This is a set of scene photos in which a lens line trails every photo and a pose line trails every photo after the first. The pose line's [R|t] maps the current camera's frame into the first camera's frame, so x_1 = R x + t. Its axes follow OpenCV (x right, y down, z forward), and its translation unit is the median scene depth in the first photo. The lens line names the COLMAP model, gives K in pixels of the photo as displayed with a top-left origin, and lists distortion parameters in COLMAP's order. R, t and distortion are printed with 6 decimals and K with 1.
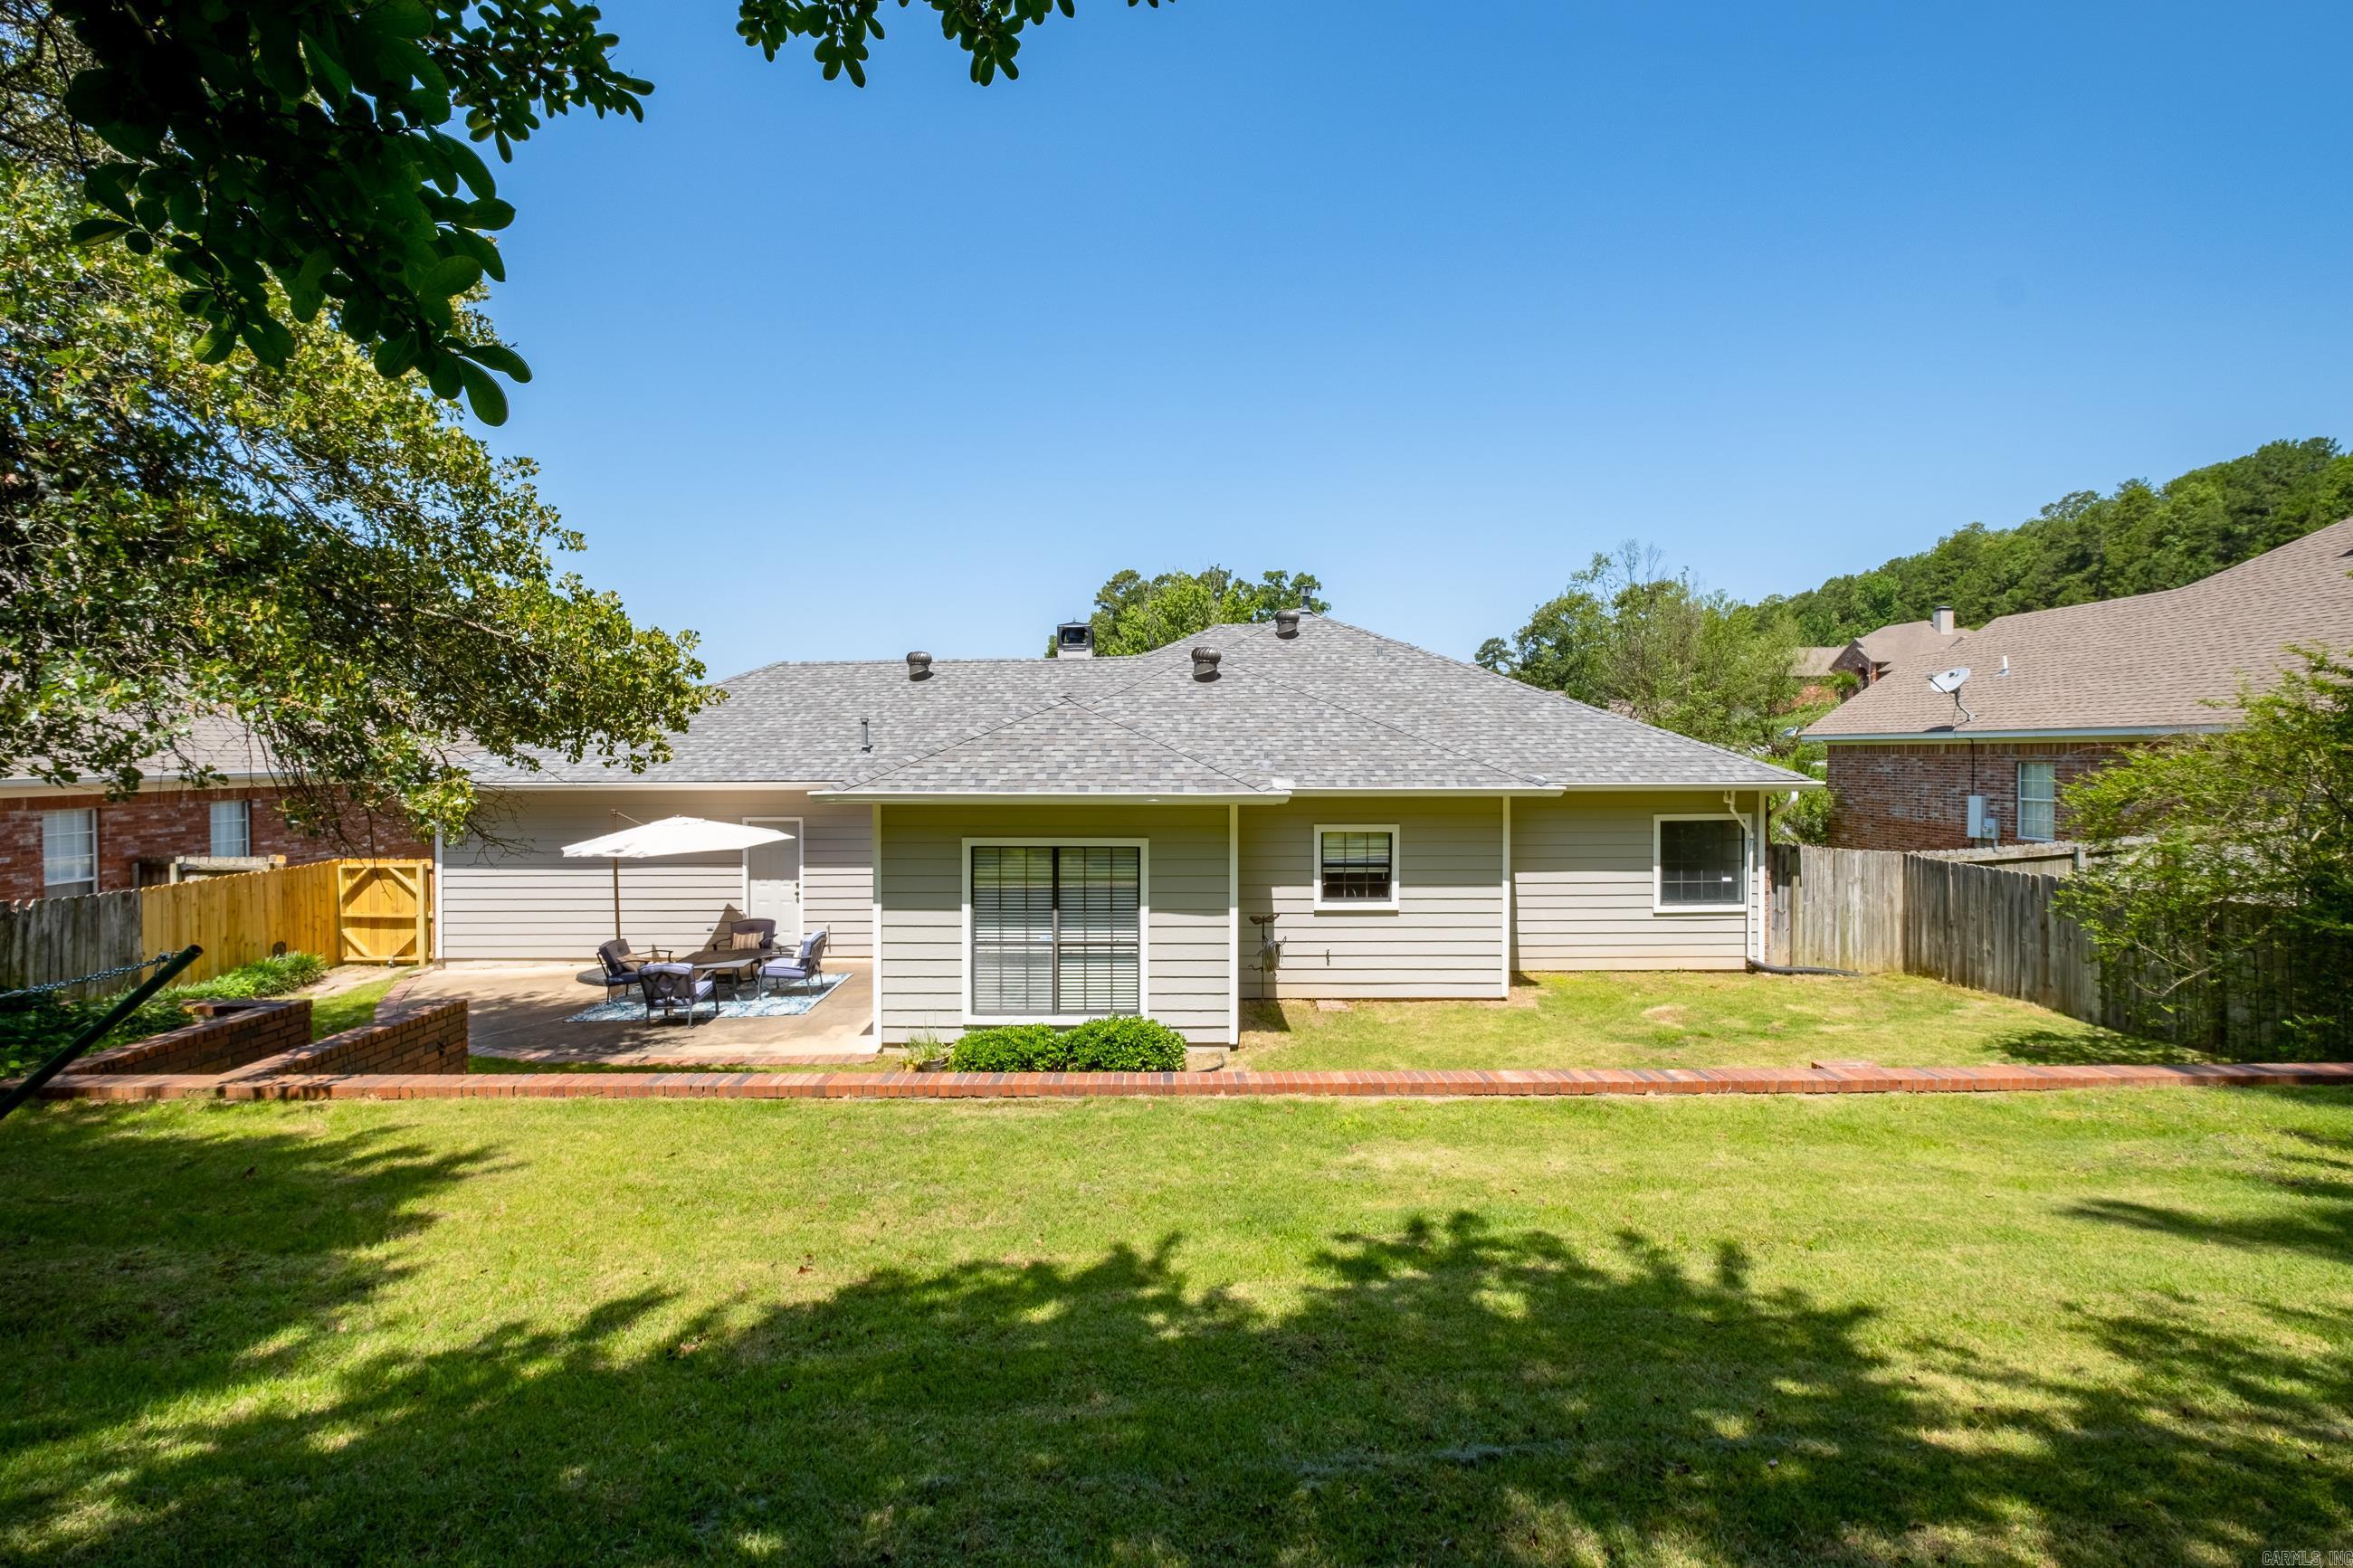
lens RADIAL K [[1045.3, 0, 1184.2], [0, 1045.3, 776.5], [0, 0, 1]] dist [-0.007462, 0.000262]
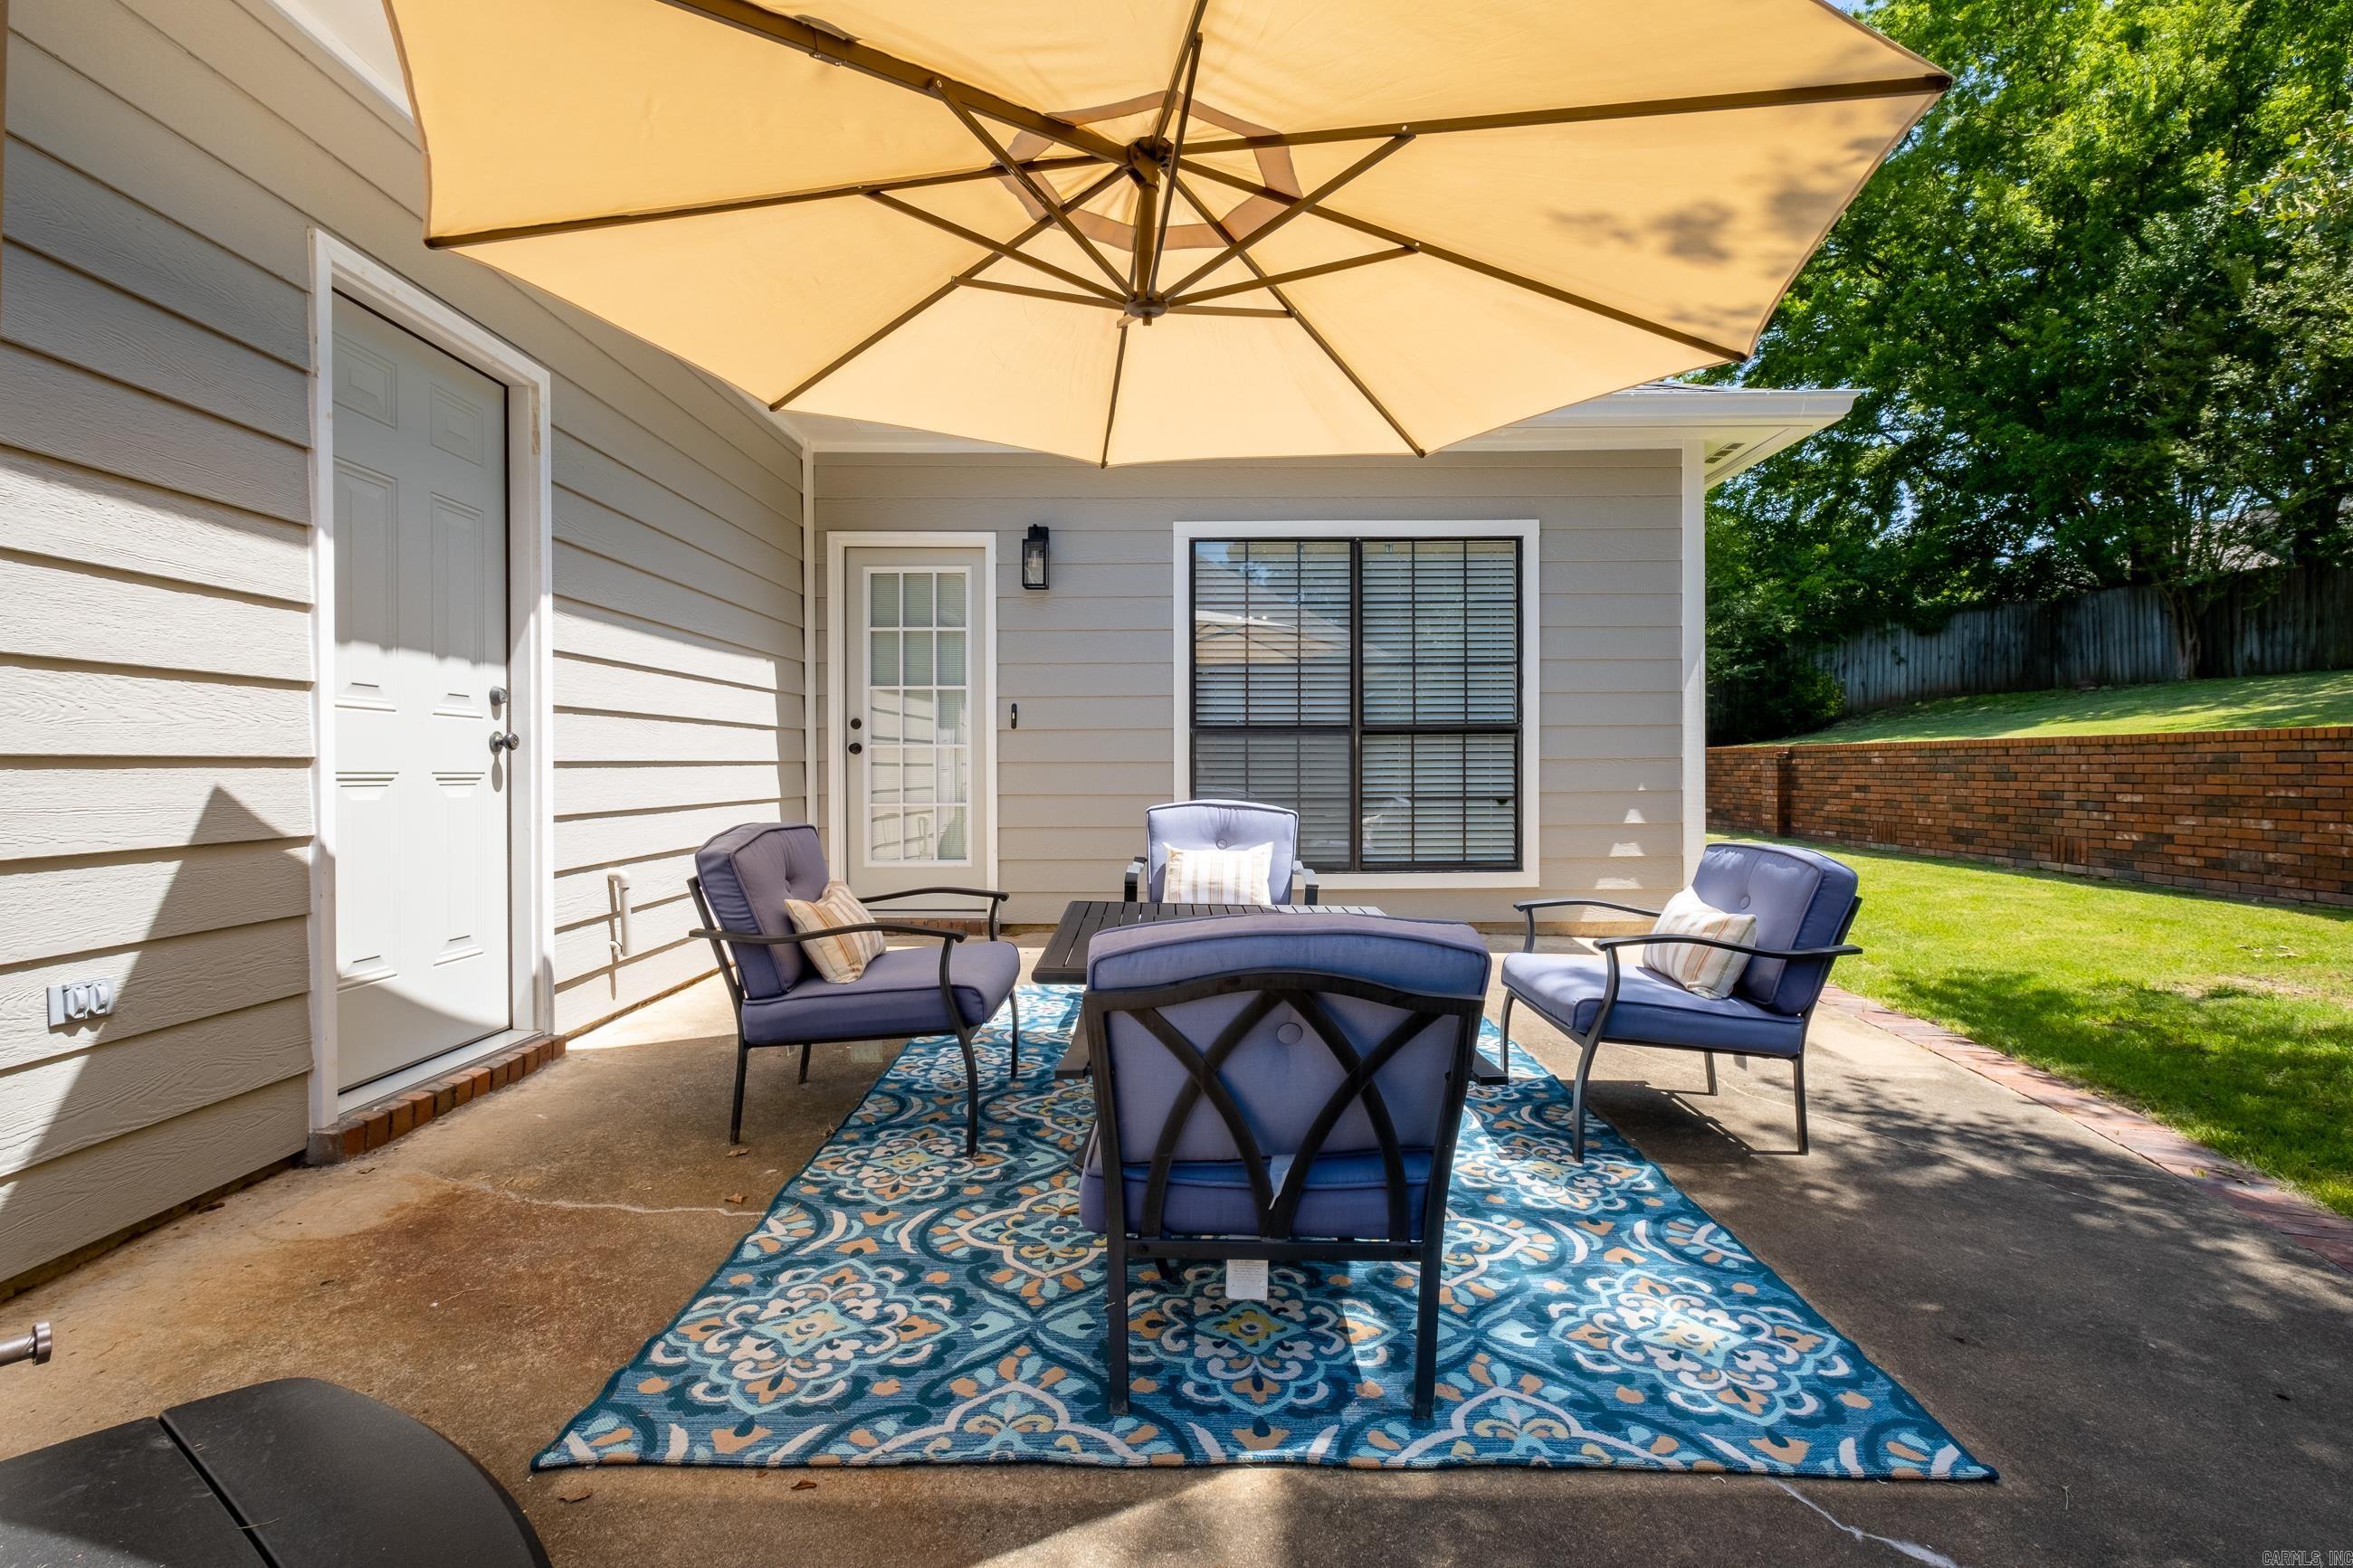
lens RADIAL K [[1045.3, 0, 1184.2], [0, 1045.3, 776.5], [0, 0, 1]] dist [-0.007462, 0.000262]
pose [[0.025696, -0.011226, 0.999607, -0.681750], [0.024590, 0.999641, 0.010594, 0.144039], [-0.999367, 0.024308, 0.025963, 1.035678]]
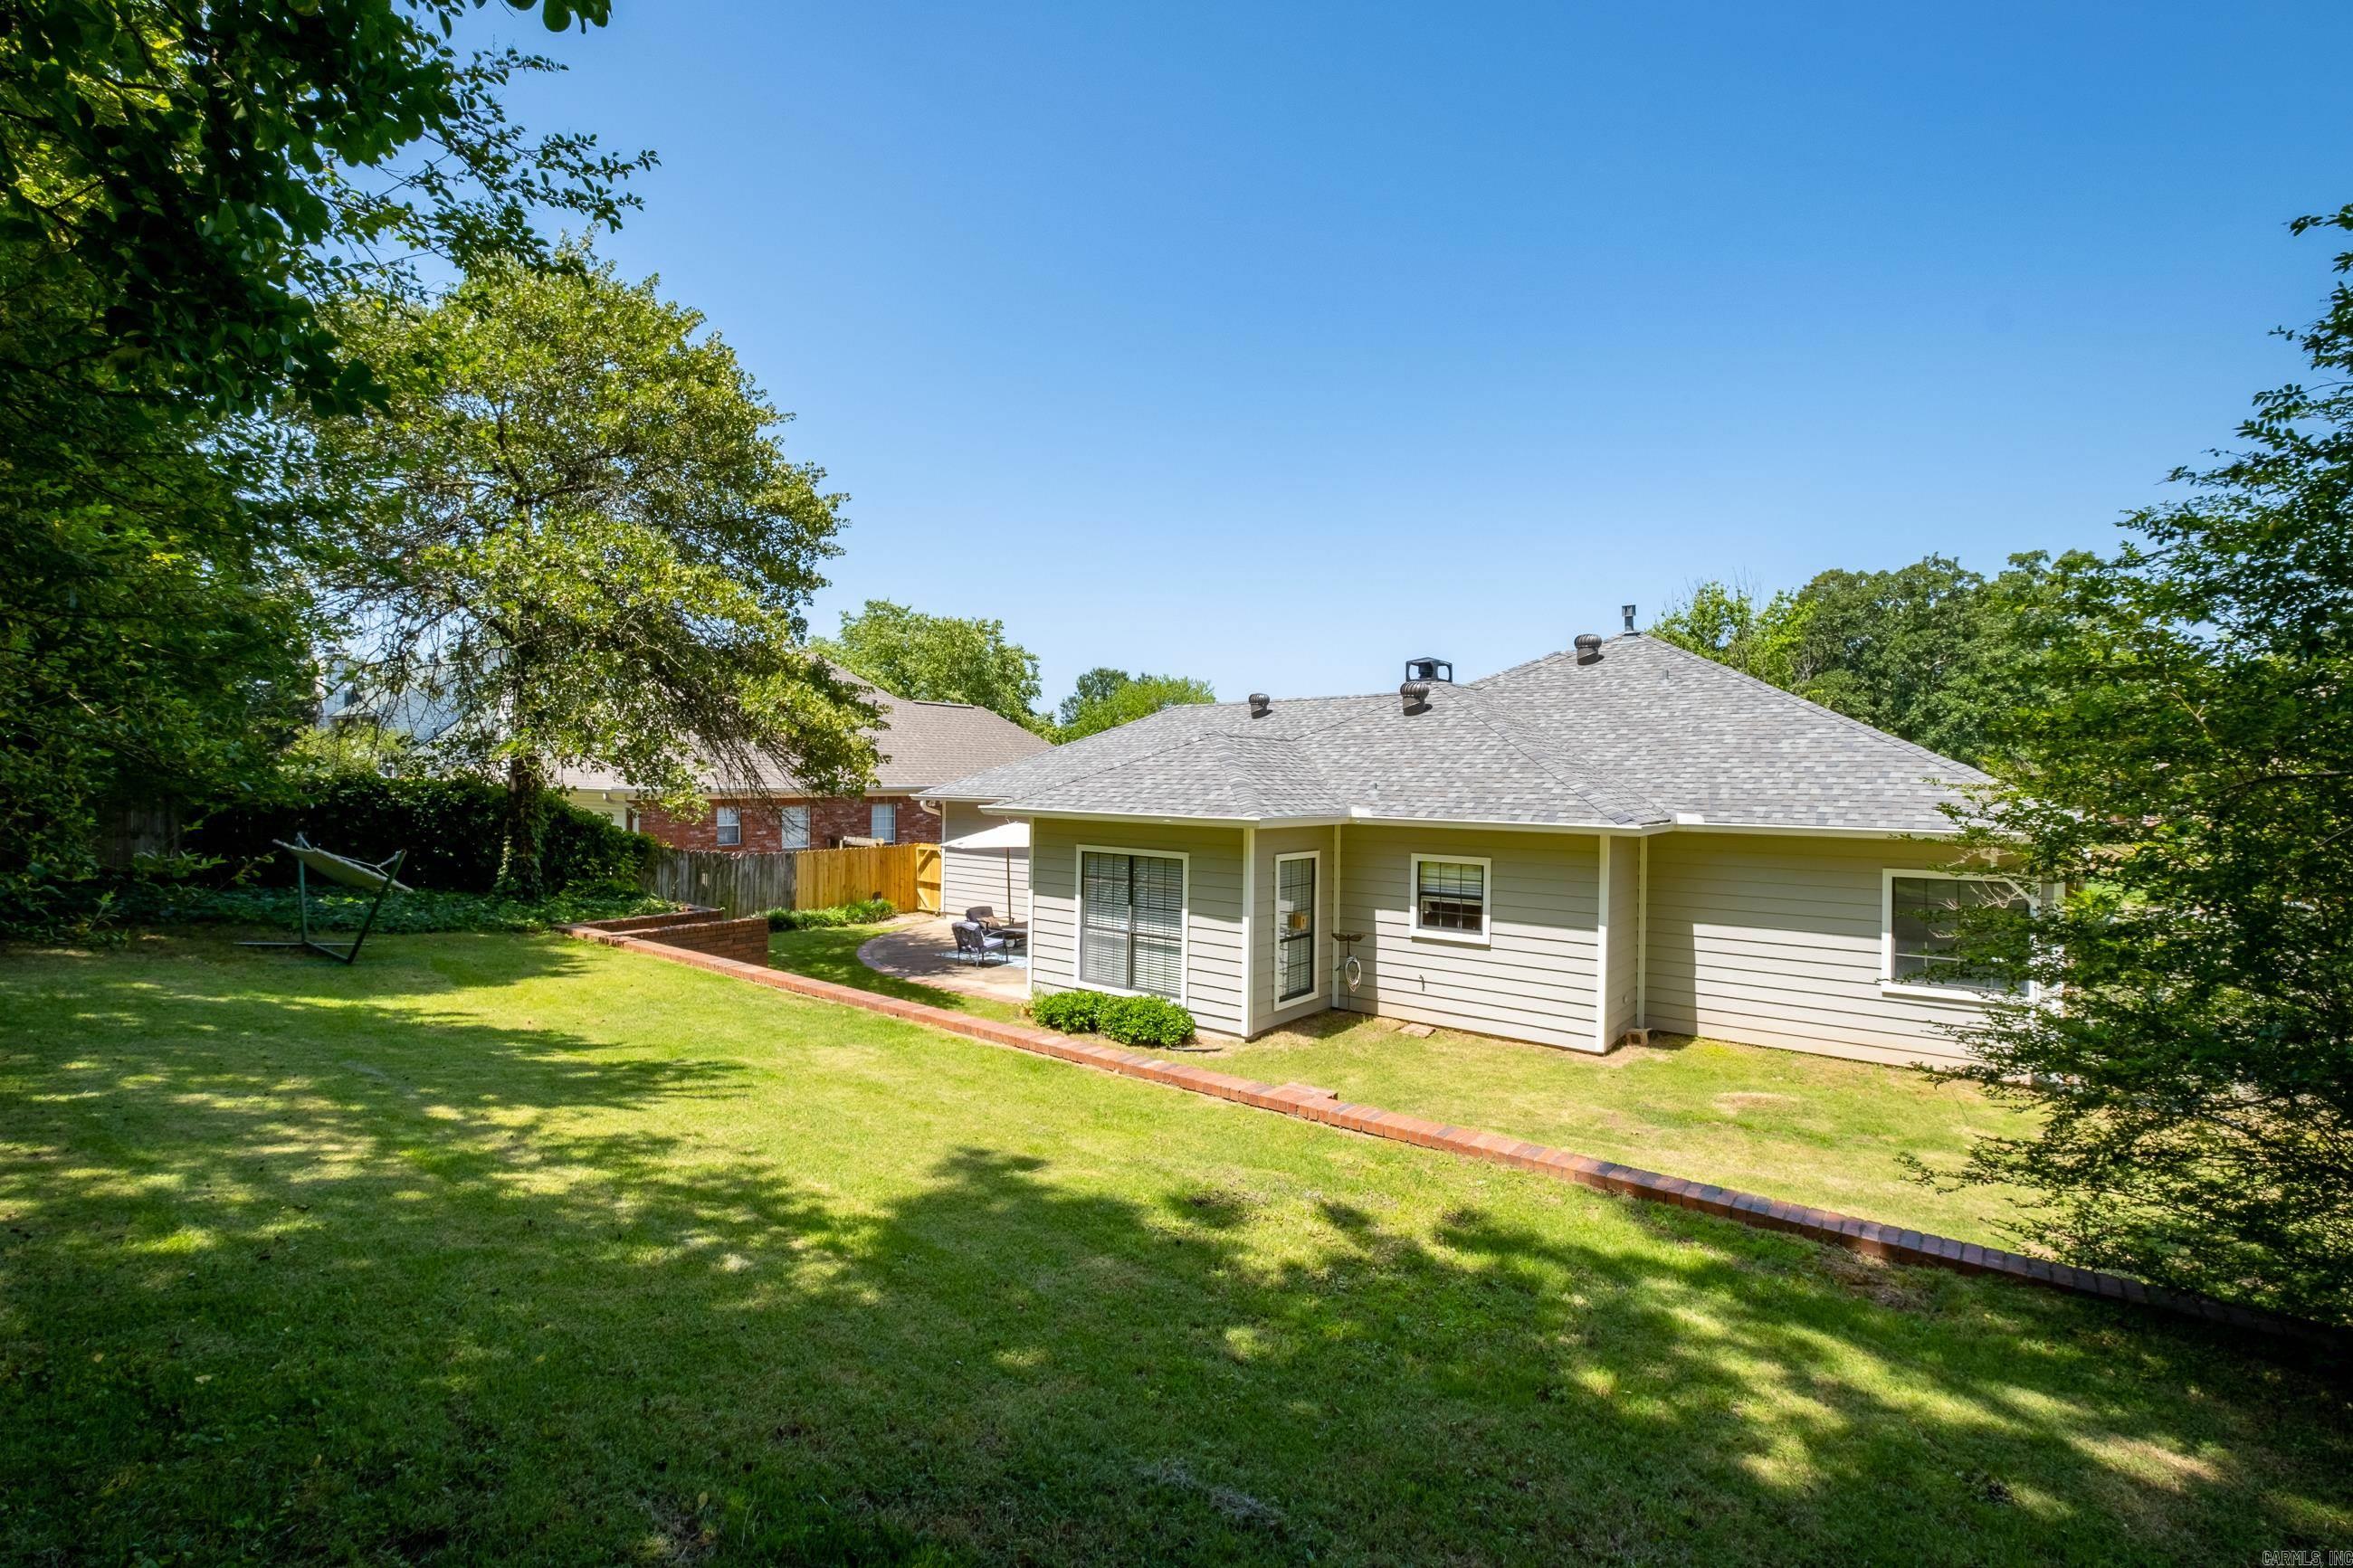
lens RADIAL K [[1045.3, 0, 1184.2], [0, 1045.3, 776.5], [0, 0, 1]] dist [-0.007462, 0.000262]
pose [[0.776893, 0.010635, -0.629543, 0.600239], [-0.025227, 0.999580, -0.014245, -0.009560], [0.629127, 0.026949, 0.776835, 0.049069]]
